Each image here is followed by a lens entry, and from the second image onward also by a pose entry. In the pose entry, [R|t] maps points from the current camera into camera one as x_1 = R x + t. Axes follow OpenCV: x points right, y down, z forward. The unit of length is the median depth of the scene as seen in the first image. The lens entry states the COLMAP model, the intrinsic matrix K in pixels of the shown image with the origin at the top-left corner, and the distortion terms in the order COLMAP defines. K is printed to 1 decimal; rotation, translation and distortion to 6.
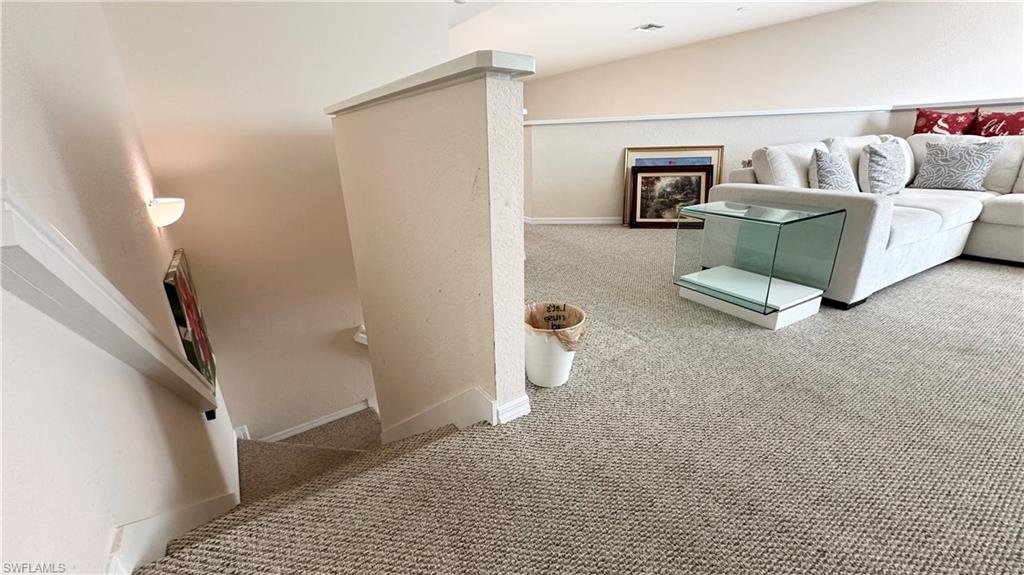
lens RADIAL K [[410.2, 0, 512.0], [0, 410.2, 287.5], [0, 0, 1]] dist [-0.000290, -0.000171]
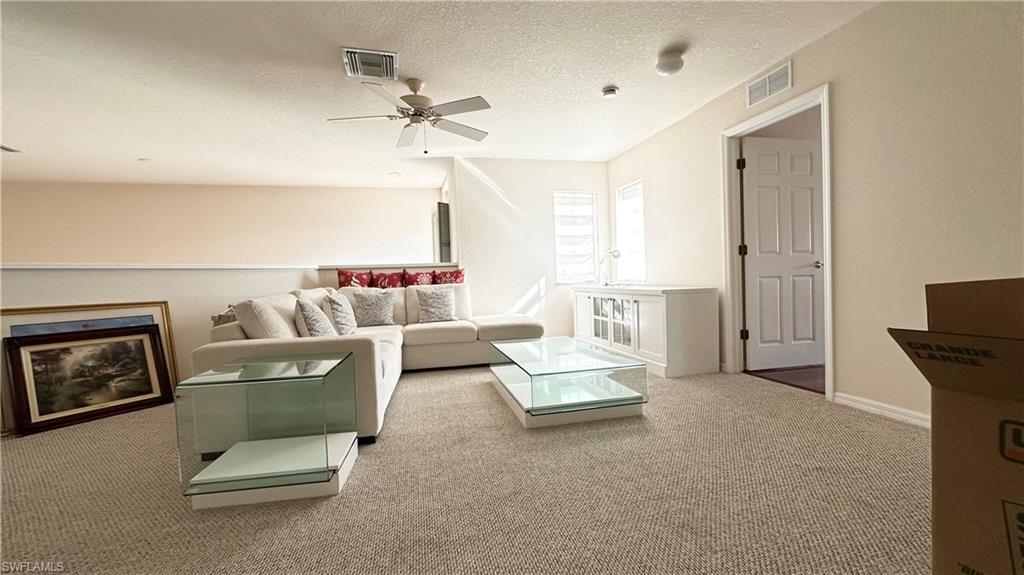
lens RADIAL K [[410.2, 0, 512.0], [0, 410.2, 287.5], [0, 0, 1]] dist [-0.000290, -0.000171]
pose [[0.337414, -0.004157, 0.941347, -0.039472], [0.336373, 0.934502, -0.116441, -0.051237], [-0.879207, 0.355932, 0.316712, 0.144791]]
